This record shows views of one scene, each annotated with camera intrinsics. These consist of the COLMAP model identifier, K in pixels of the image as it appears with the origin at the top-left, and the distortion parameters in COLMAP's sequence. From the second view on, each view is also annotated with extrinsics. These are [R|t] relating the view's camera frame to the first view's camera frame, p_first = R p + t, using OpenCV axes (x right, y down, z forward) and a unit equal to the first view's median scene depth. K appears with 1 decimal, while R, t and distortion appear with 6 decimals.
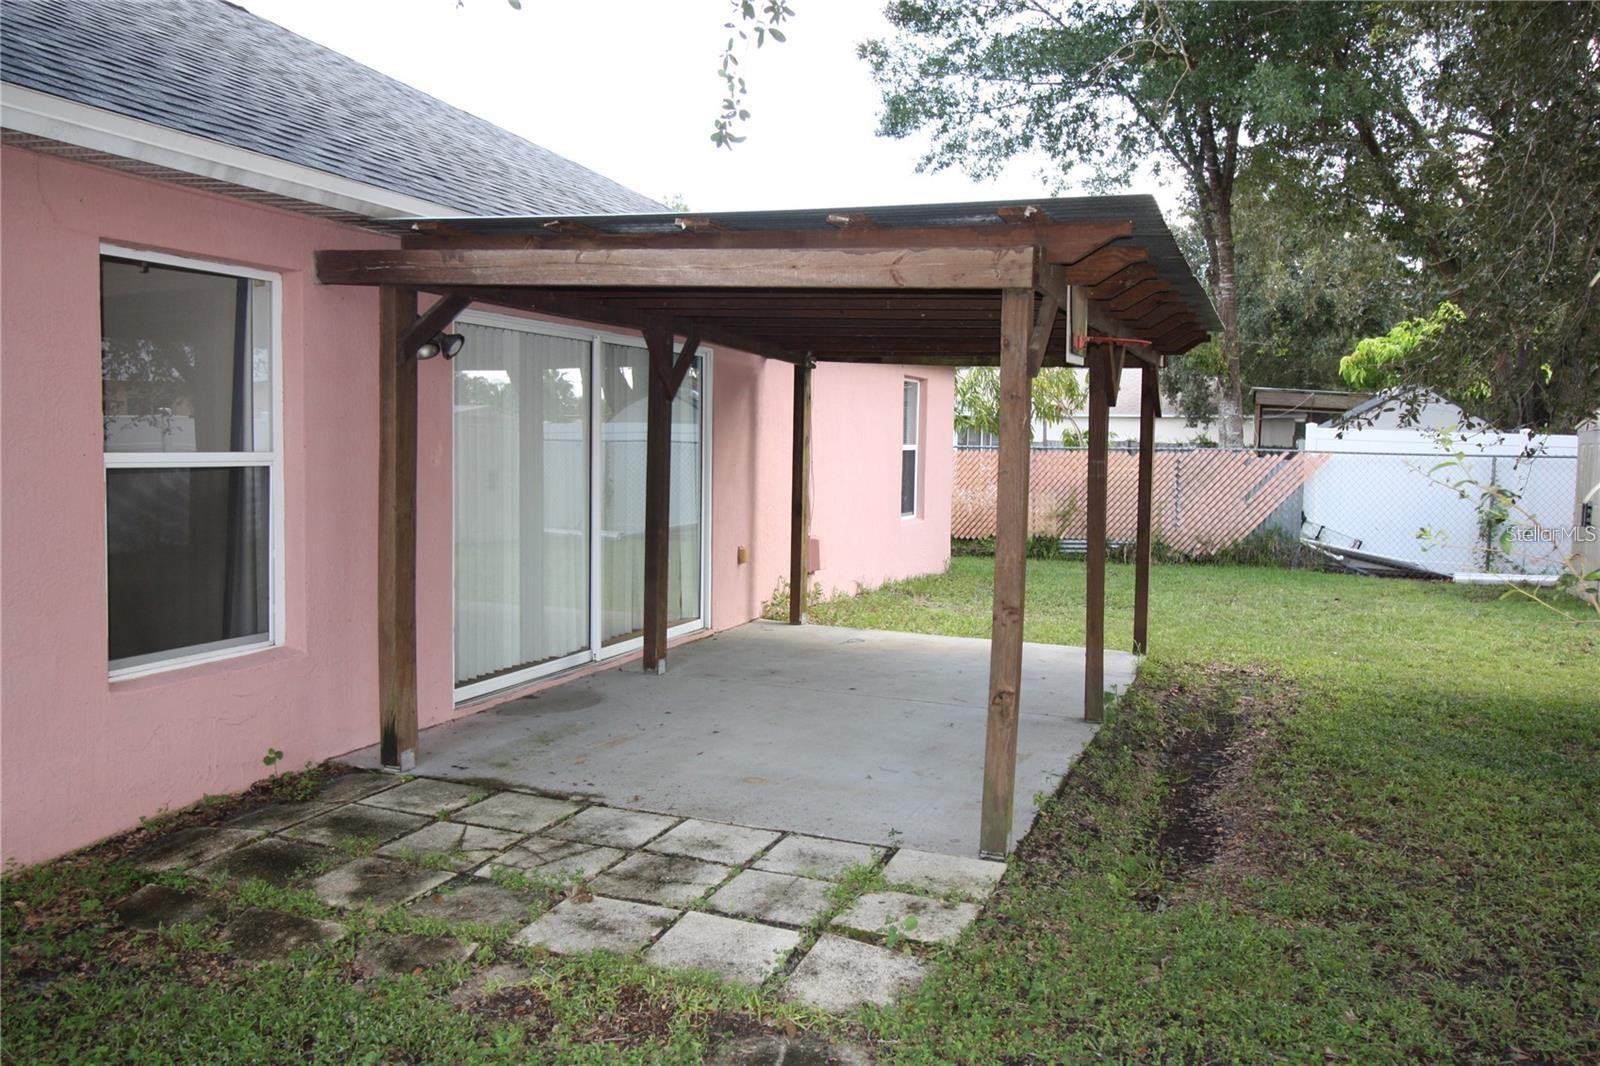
lens RADIAL K [[1320.3, 0, 826.9], [0, 1320.3, 532.2], [0, 0, 1]] dist [0.009428, 0.006106]
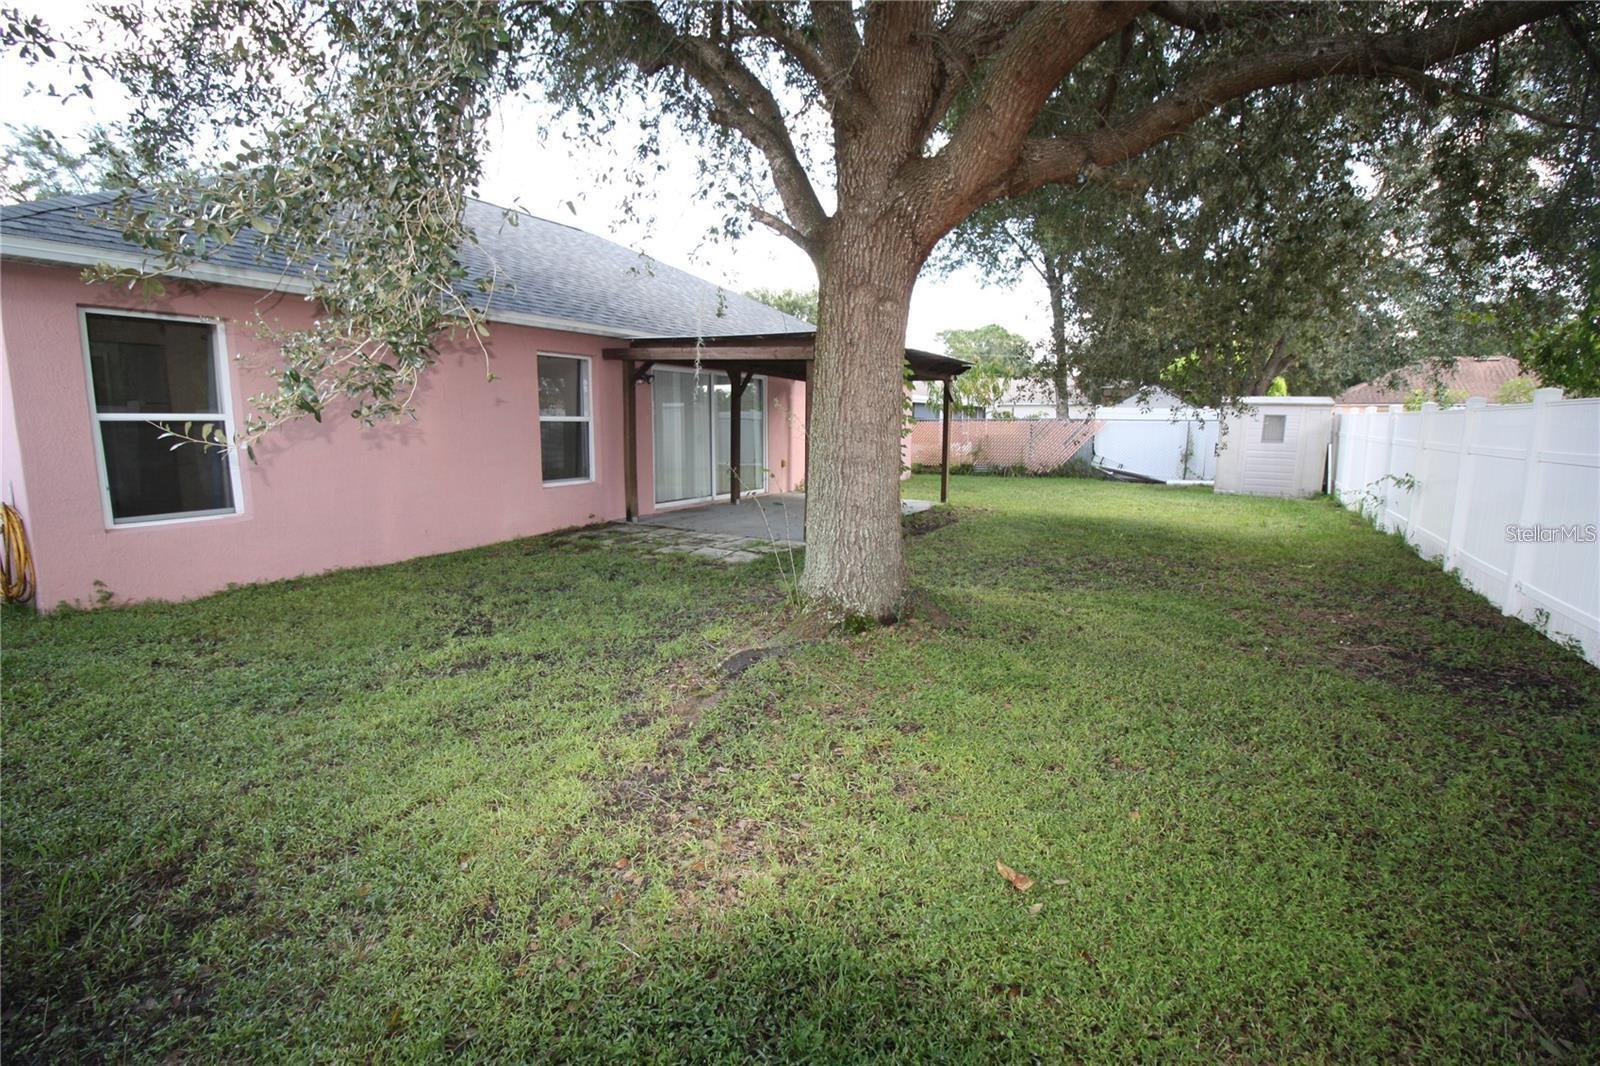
lens RADIAL K [[768.9, 0, 800.0], [0, 768.9, 533.0], [0, 0, 1]] dist [0.000451, -0.014576]
pose [[0.988837, 0.010110, -0.148659, 0.312517], [0.000936, 0.997254, 0.074047, 0.073037], [0.148999, -0.073359, 0.986112, -0.664957]]
